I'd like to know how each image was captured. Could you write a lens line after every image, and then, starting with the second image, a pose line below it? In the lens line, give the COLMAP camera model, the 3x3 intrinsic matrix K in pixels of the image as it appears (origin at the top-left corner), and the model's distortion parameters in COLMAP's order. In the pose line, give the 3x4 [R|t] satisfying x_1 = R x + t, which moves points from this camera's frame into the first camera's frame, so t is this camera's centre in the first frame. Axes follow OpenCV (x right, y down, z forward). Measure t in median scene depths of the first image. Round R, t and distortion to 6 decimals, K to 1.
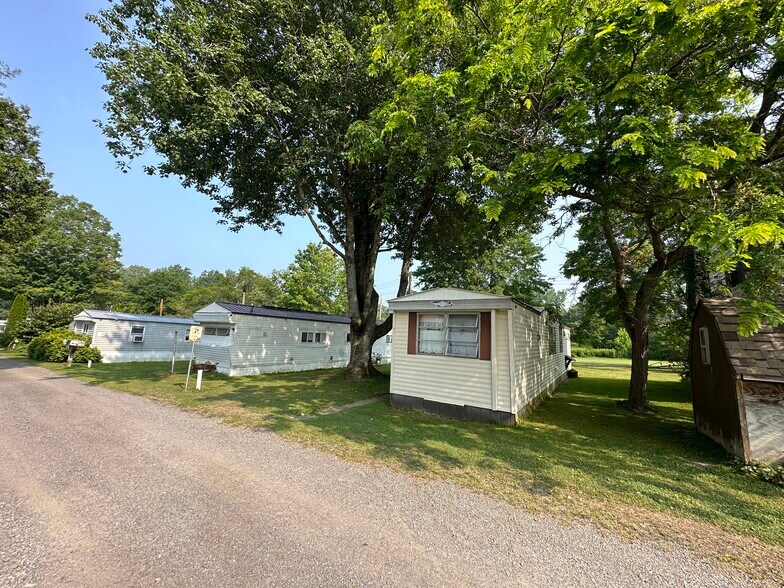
lens RADIAL K [[311.1, 0, 393.5], [0, 311.1, 296.6], [0, 0, 1]] dist [-0.000387, -0.000121]
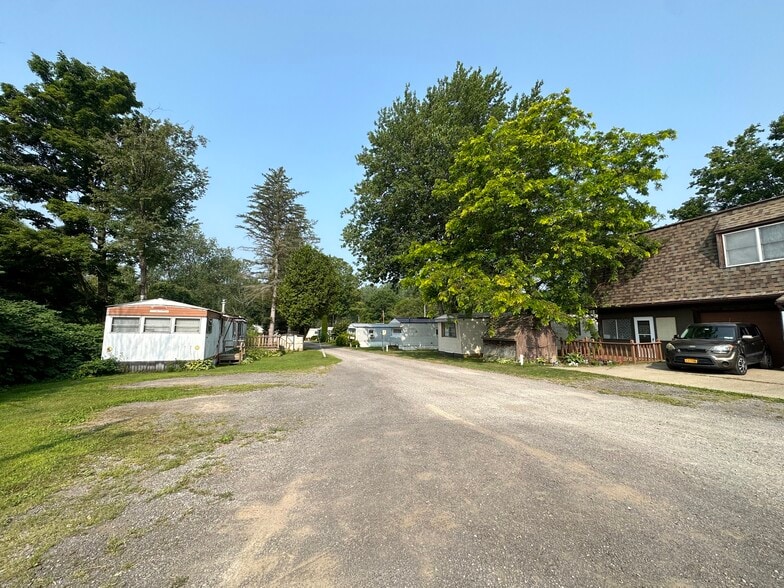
lens RADIAL K [[314.1, 0, 395.3], [0, 314.1, 292.9], [0, 0, 1]] dist [-0.000002, -0.000005]
pose [[0.811489, -0.110841, -0.573759, 0.548330], [0.115514, 0.992899, -0.028435, -0.071377], [0.572837, -0.043202, 0.818530, -0.621998]]
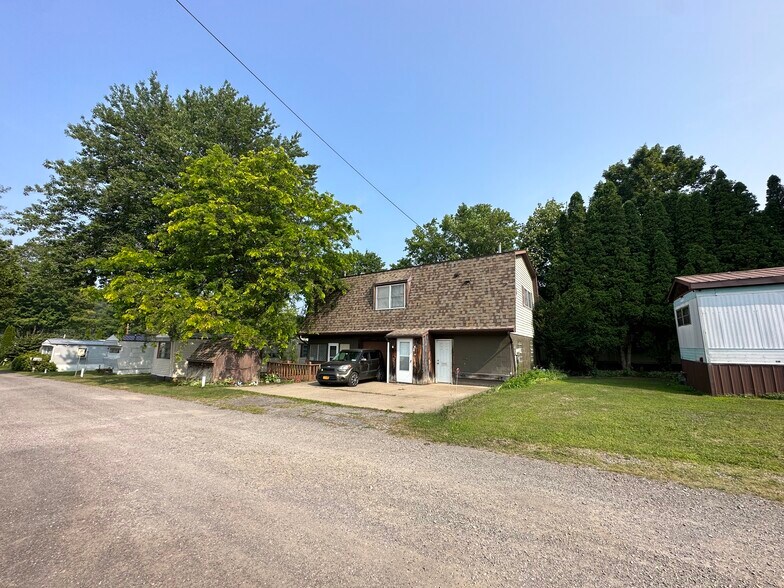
lens RADIAL K [[311.1, 0, 393.5], [0, 311.1, 296.6], [0, 0, 1]] dist [-0.000387, -0.000121]
pose [[0.999638, -0.025784, 0.007641, 0.773882], [0.026060, 0.998919, -0.038481, -0.066863], [-0.006641, 0.038666, 0.999230, -0.616906]]
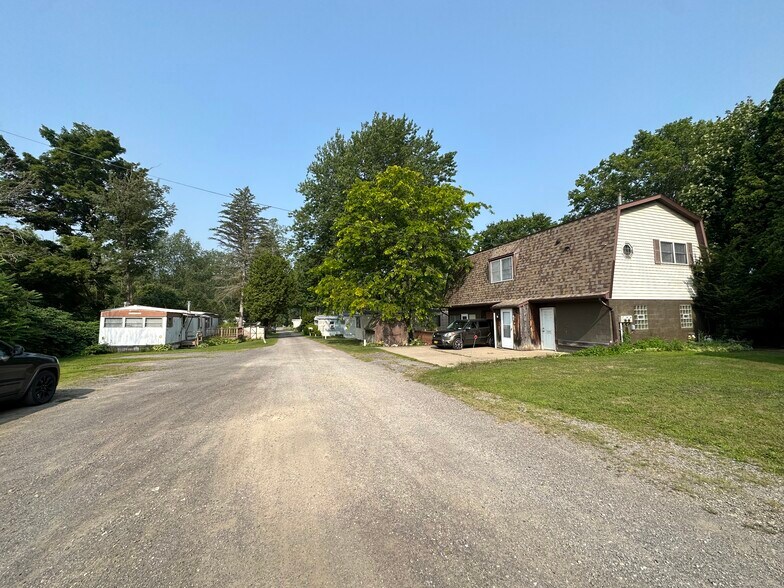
lens RADIAL K [[314.1, 0, 395.3], [0, 314.1, 292.9], [0, 0, 1]] dist [-0.000002, -0.000005]
pose [[0.805804, -0.097357, -0.584124, 1.057074], [0.123380, 0.992348, 0.004807, -0.075727], [0.579187, -0.075942, 0.811650, -0.702337]]
